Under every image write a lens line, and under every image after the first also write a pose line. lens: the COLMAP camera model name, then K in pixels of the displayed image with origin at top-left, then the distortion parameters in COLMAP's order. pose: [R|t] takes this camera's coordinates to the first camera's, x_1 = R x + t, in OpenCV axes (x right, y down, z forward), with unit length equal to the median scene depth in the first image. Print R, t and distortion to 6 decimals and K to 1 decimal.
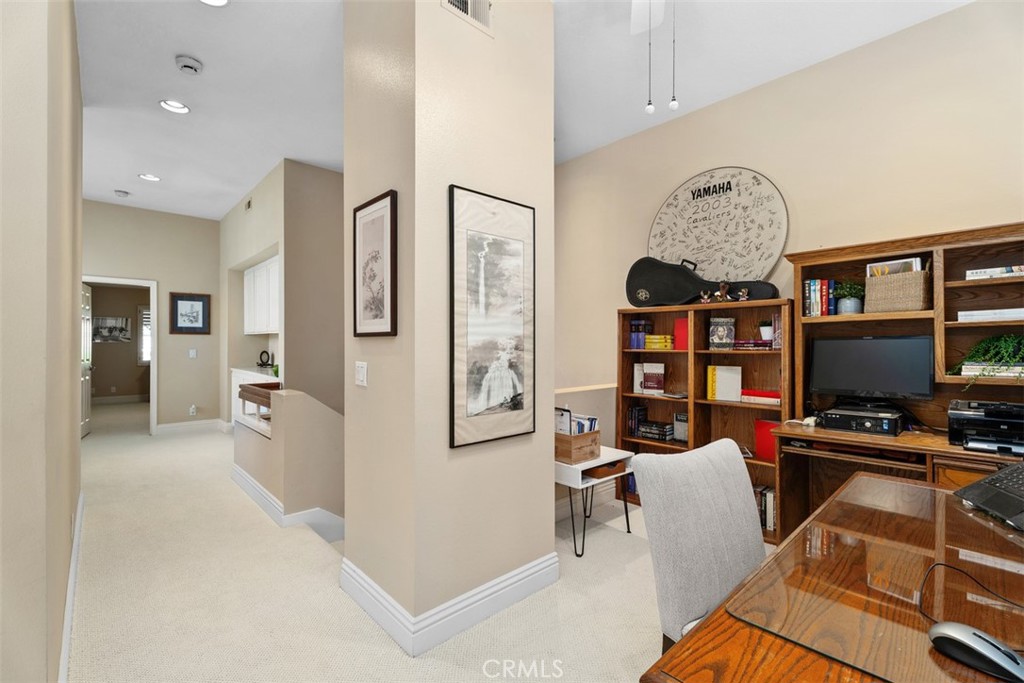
lens RADIAL K [[455.3, 0, 511.9], [0, 455.3, 344.7], [0, 0, 1]] dist [-0.002049, 0.000647]
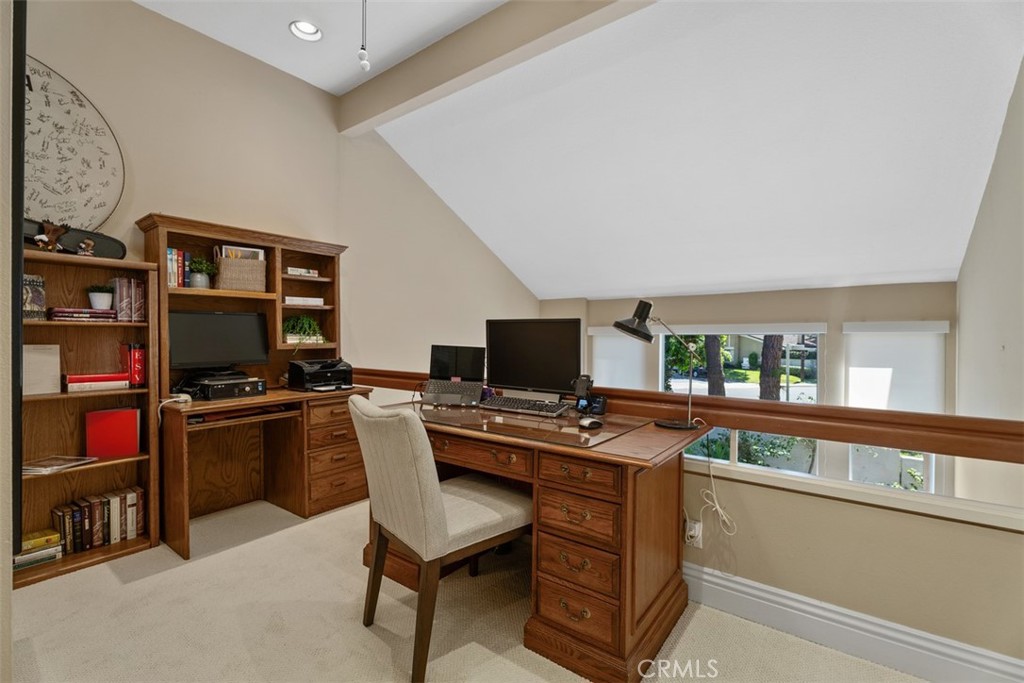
lens RADIAL K [[455.3, 0, 508.7], [0, 455.3, 340.1], [0, 0, 1]] dist [-0.002049, 0.000647]
pose [[-0.173581, -0.002636, 0.984816, -0.387028], [-0.003492, 0.999992, 0.002061, 0.043220], [-0.984813, -0.003082, -0.173589, 0.484544]]
